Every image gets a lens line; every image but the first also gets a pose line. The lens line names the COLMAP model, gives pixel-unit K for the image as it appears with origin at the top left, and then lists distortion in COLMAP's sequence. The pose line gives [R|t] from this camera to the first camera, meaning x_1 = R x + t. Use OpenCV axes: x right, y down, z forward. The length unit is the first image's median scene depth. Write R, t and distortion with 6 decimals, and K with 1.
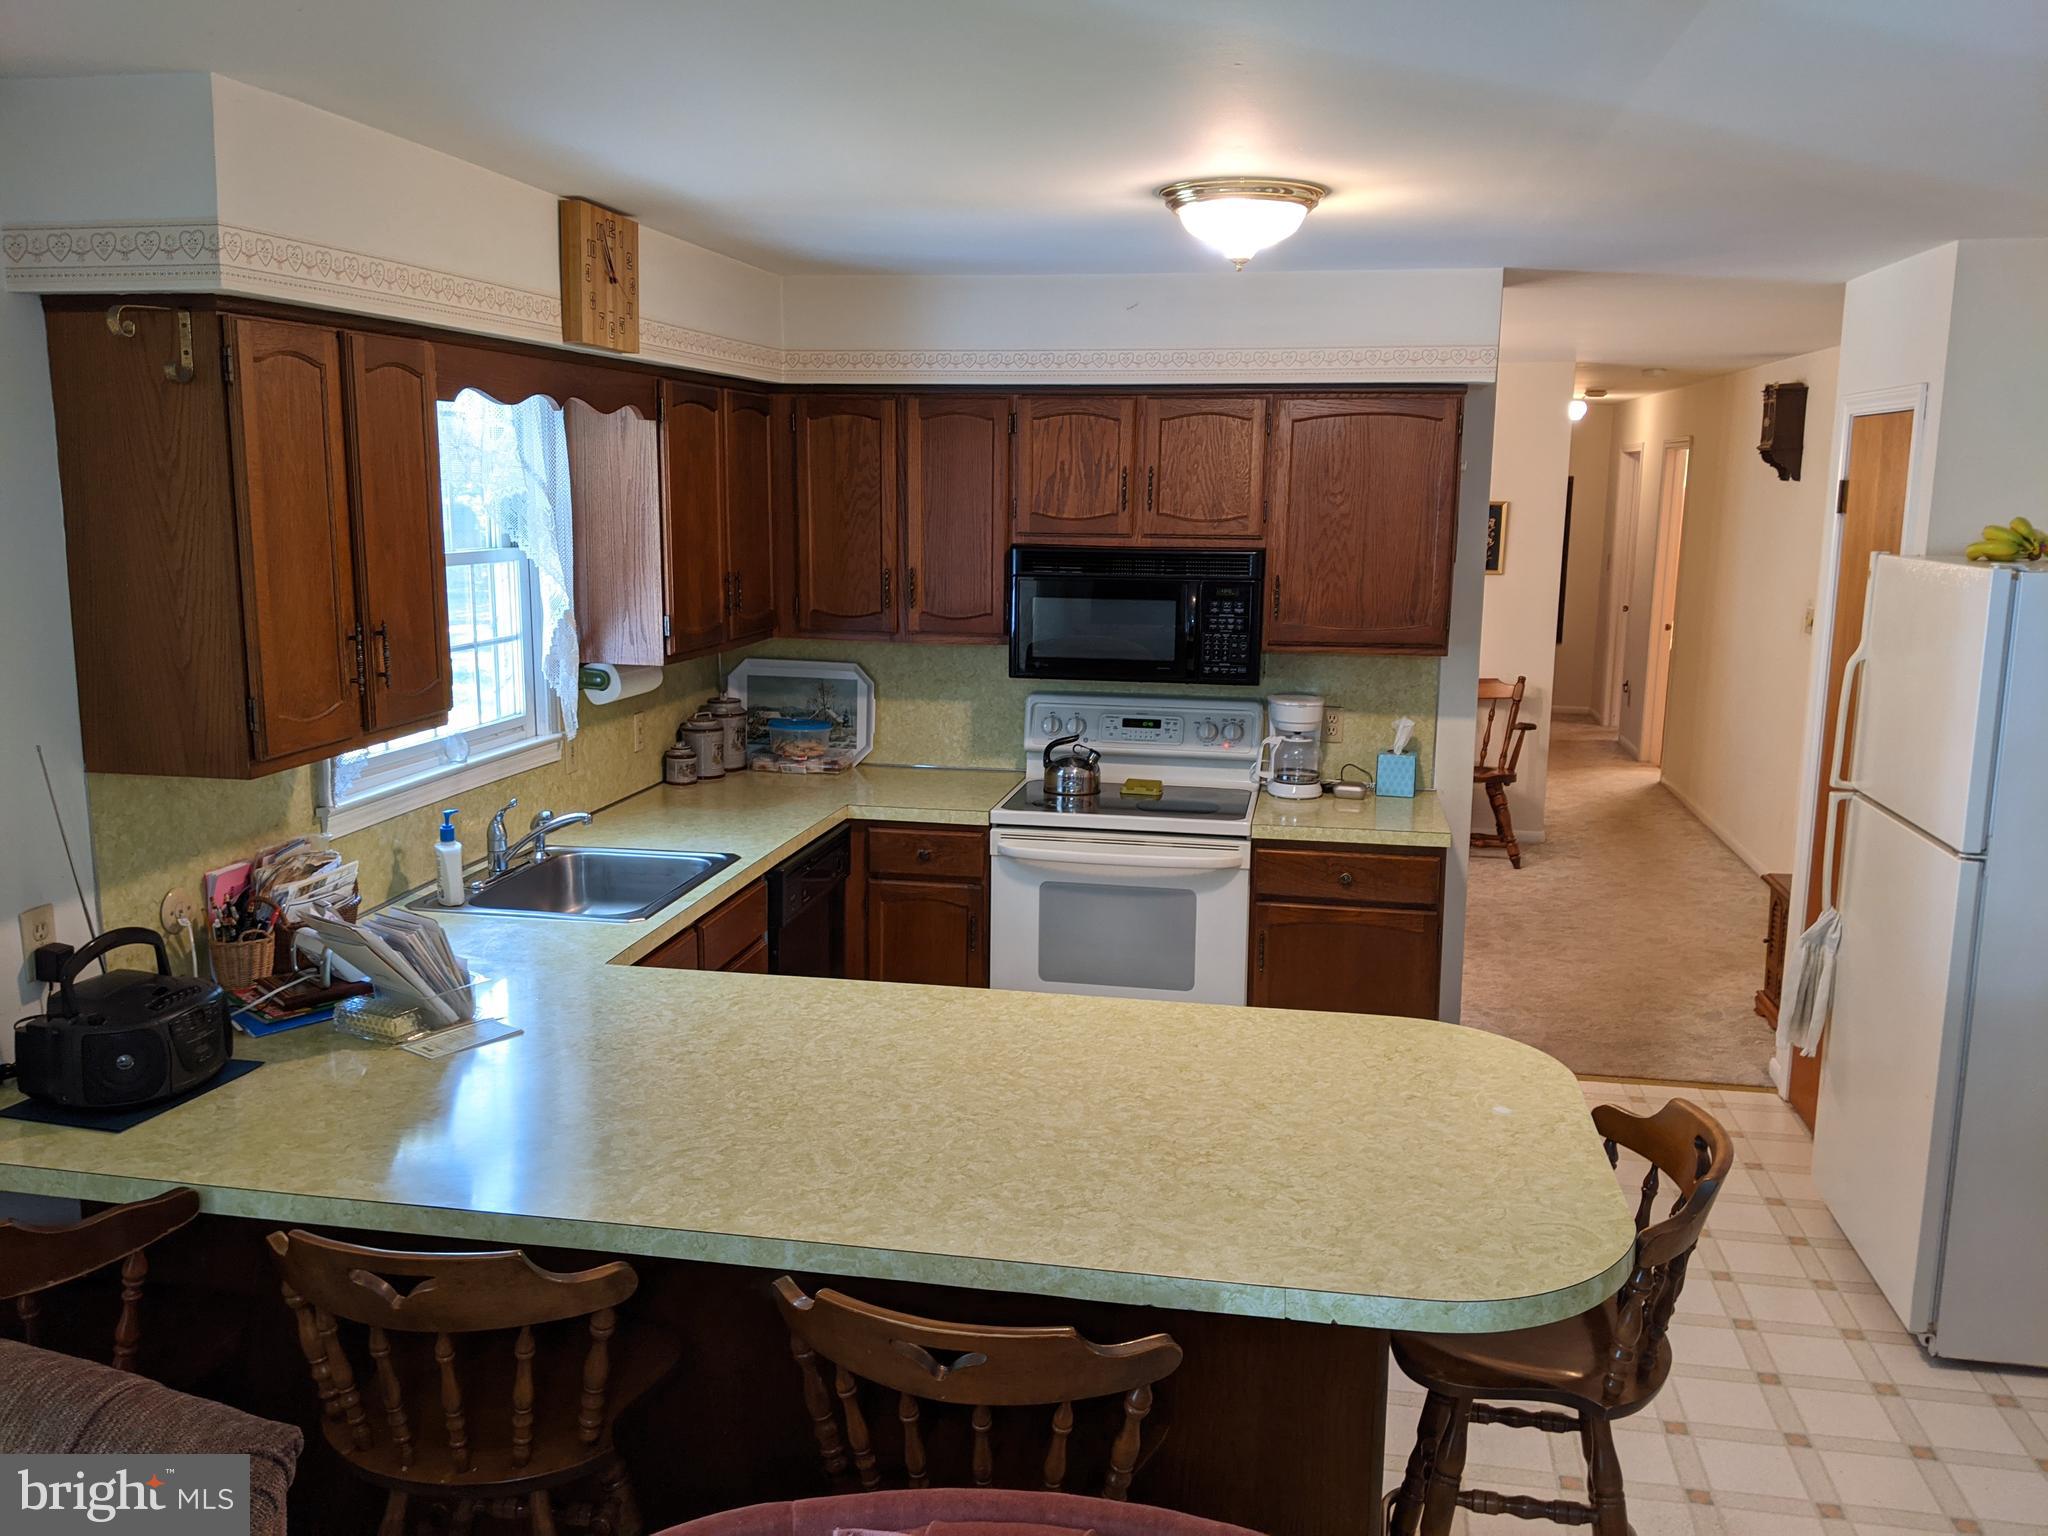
lens RADIAL K [[1628.8, 0, 1041.9], [0, 1628.8, 763.4], [0, 0, 1]] dist [0.074625, -0.134602]
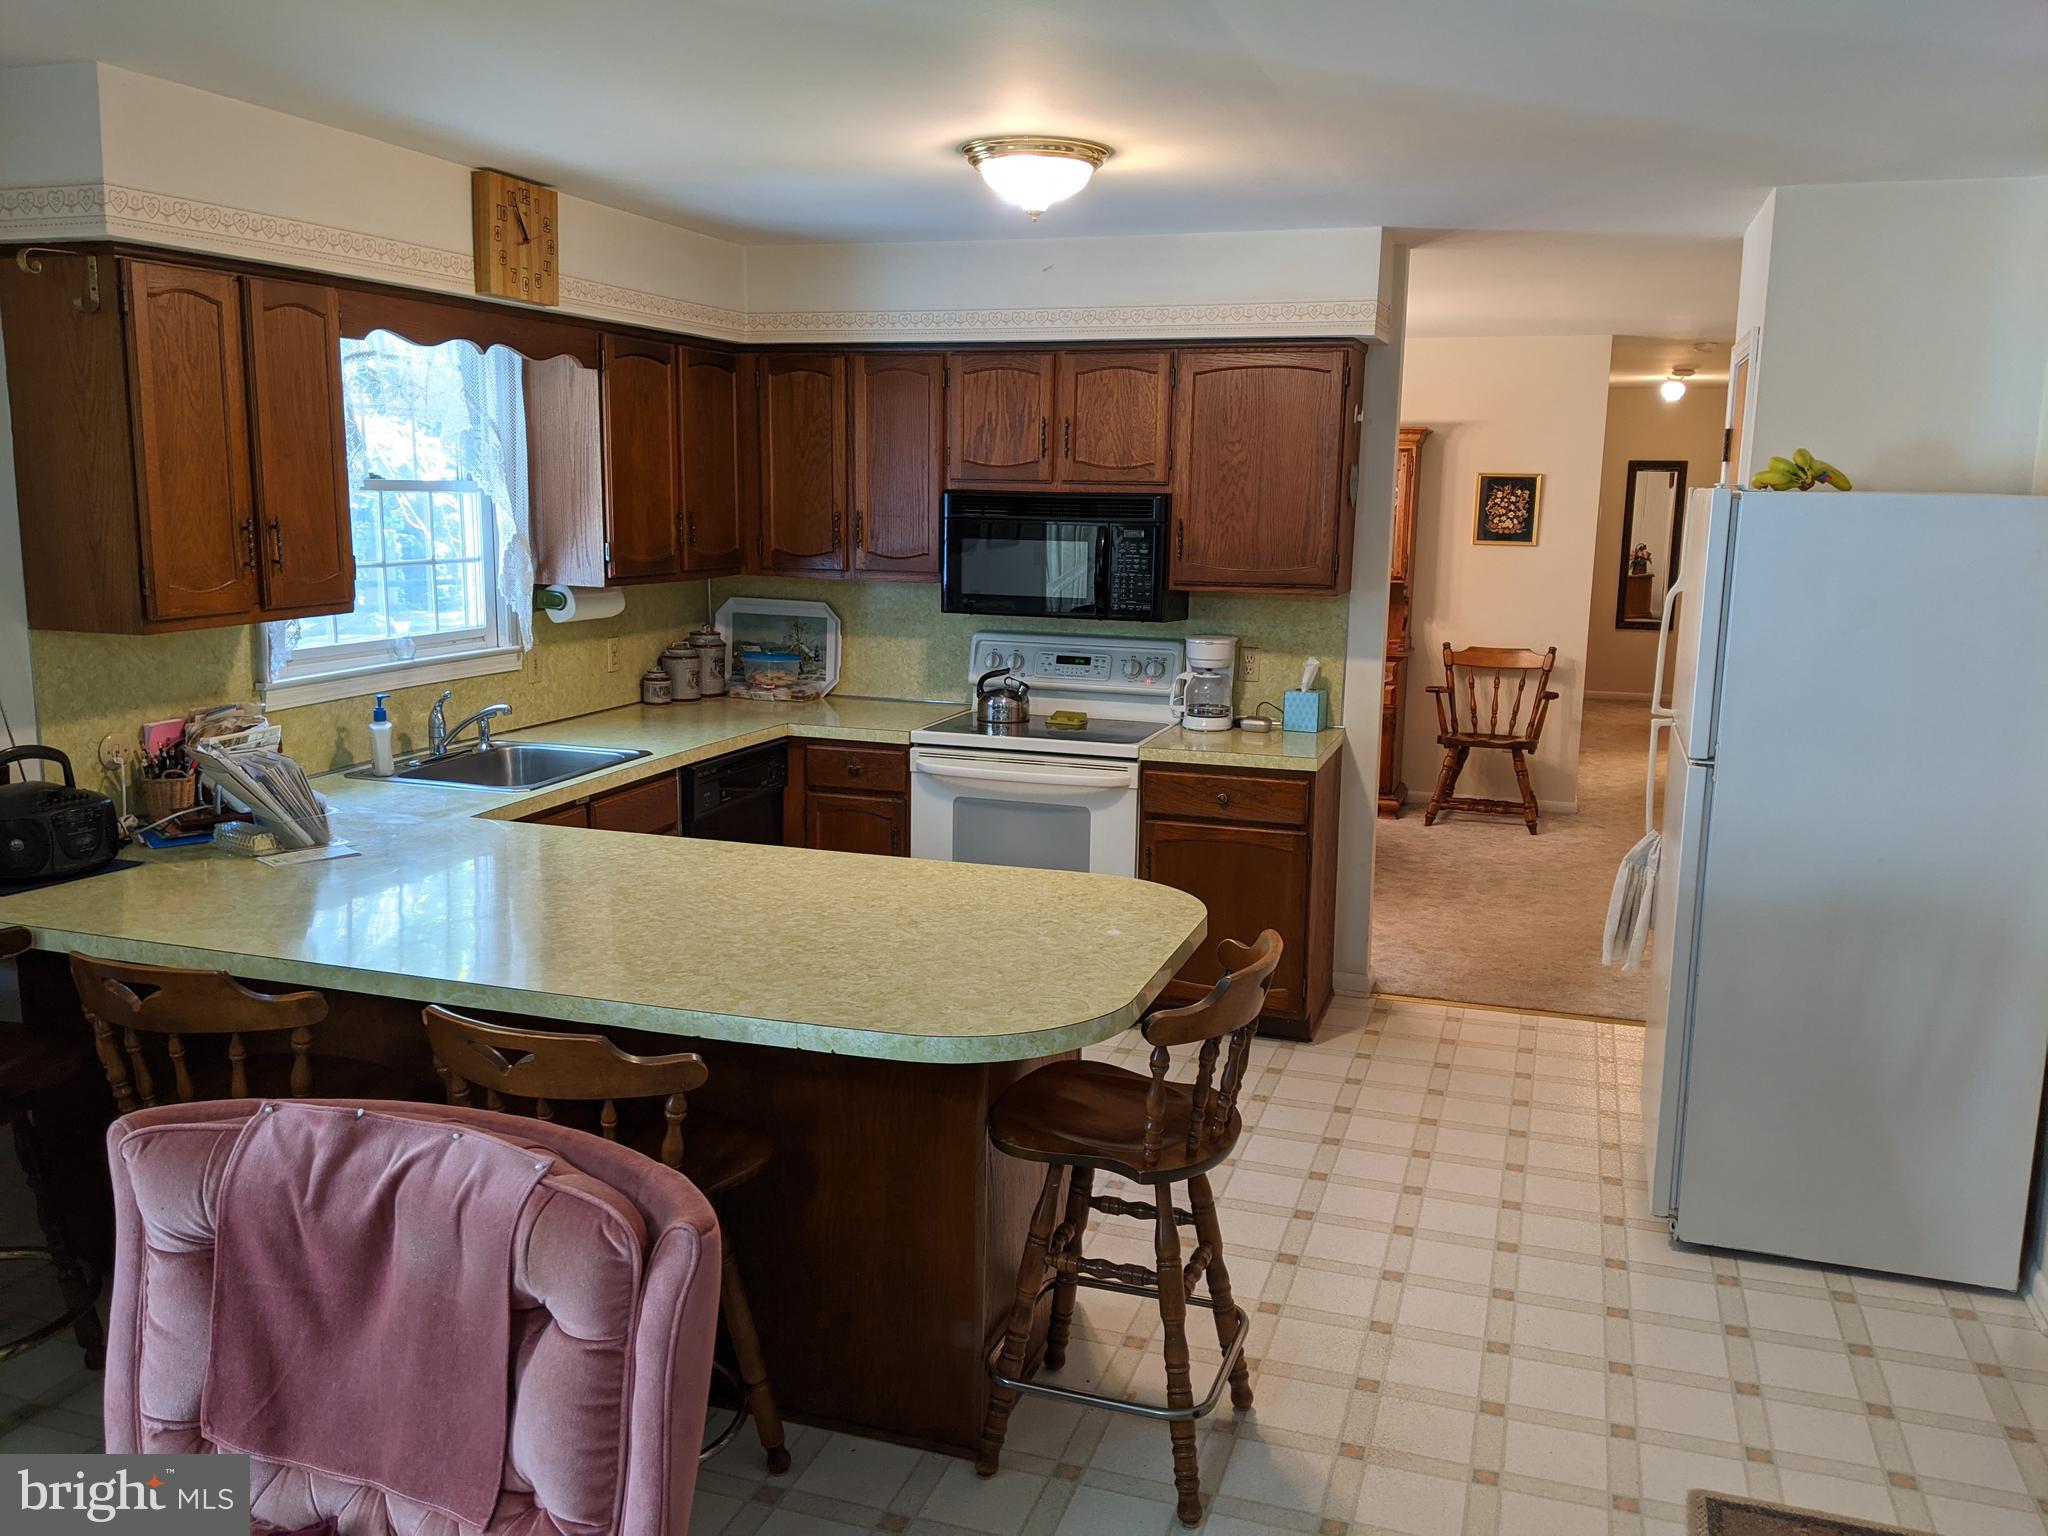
lens RADIAL K [[1628.8, 0, 1034.2], [0, 1628.8, 771.1], [0, 0, 1]] dist [0.074625, -0.134602]
pose [[0.990684, 0.028426, -0.133178, 0.269459], [-0.028217, 0.999596, 0.003457, 0.068283], [0.133222, 0.000333, 0.991086, -0.105377]]
